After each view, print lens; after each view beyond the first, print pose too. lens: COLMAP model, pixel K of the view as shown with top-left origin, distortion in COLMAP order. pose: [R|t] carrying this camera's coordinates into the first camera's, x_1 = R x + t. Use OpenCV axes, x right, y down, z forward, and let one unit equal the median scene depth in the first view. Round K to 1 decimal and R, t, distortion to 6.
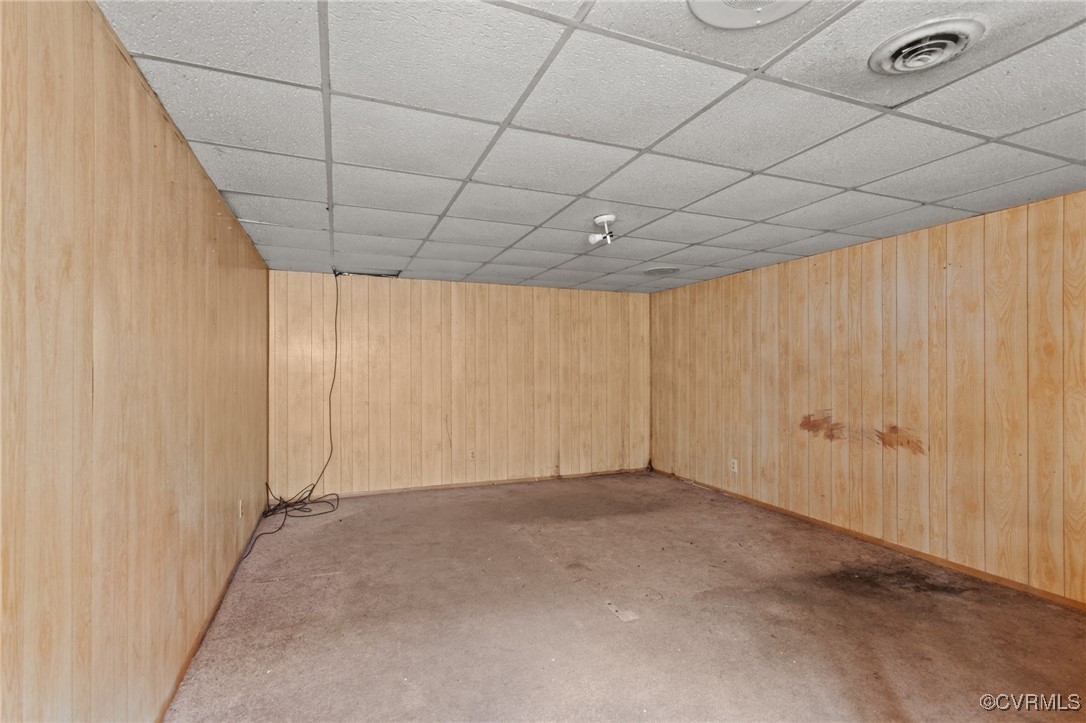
lens RADIAL K [[517.0, 0, 543.0], [0, 517.0, 361.5], [0, 0, 1]] dist [0.000882, -0.000138]
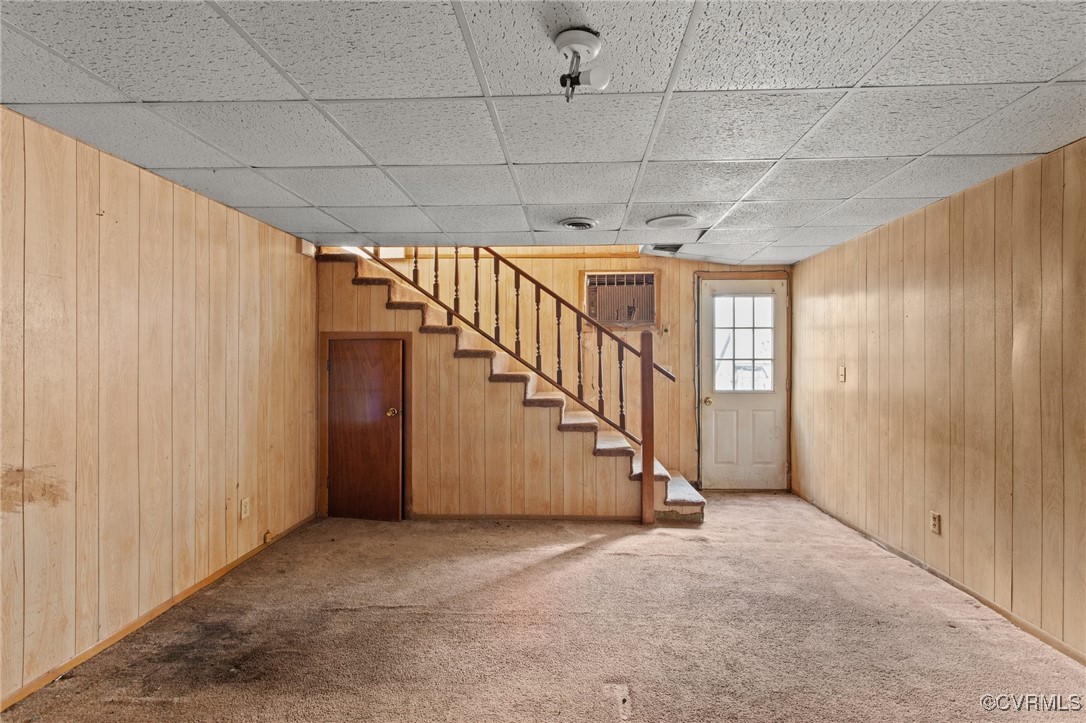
lens RADIAL K [[517.0, 0, 543.0], [0, 517.0, 361.5], [0, 0, 1]] dist [0.000882, -0.000138]
pose [[-0.909751, 0.004965, 0.415125, -0.041971], [-0.000992, 0.999900, -0.014134, 0.024326], [-0.415153, -0.013271, -0.909655, 1.482573]]
